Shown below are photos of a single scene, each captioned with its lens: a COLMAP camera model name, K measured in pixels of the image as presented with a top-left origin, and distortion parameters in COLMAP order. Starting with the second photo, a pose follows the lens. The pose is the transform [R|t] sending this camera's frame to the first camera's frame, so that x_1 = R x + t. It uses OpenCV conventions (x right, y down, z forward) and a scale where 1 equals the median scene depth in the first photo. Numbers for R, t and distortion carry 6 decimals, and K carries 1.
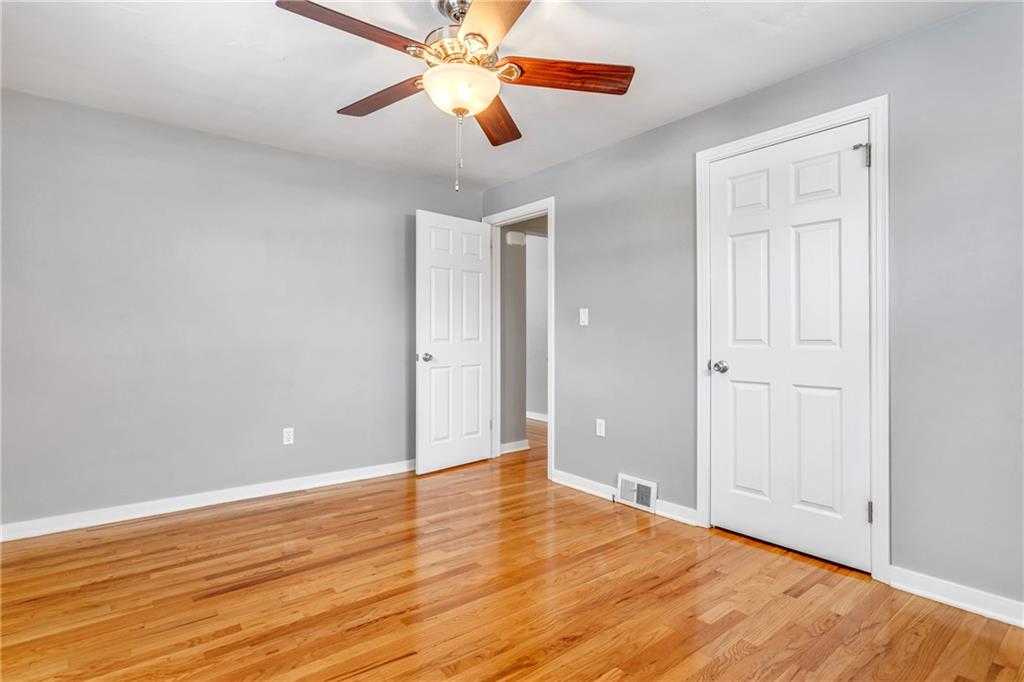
lens RADIAL K [[505.1, 0, 507.9], [0, 505.1, 337.9], [0, 0, 1]] dist [-0.019734, 0.007820]
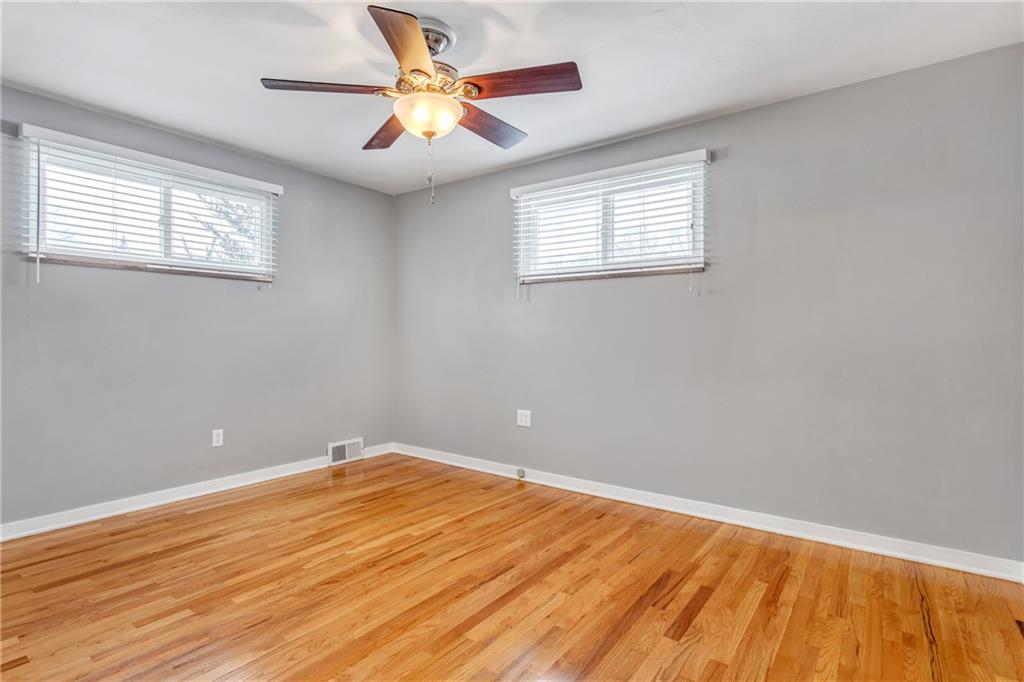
lens RADIAL K [[505.1, 0, 507.9], [0, 505.1, 337.9], [0, 0, 1]] dist [-0.019734, 0.007820]
pose [[-0.967478, 0.000550, -0.252956, 0.015422], [-0.000574, 0.999990, 0.004371, -0.004935], [0.252956, 0.004374, -0.967468, 2.000468]]
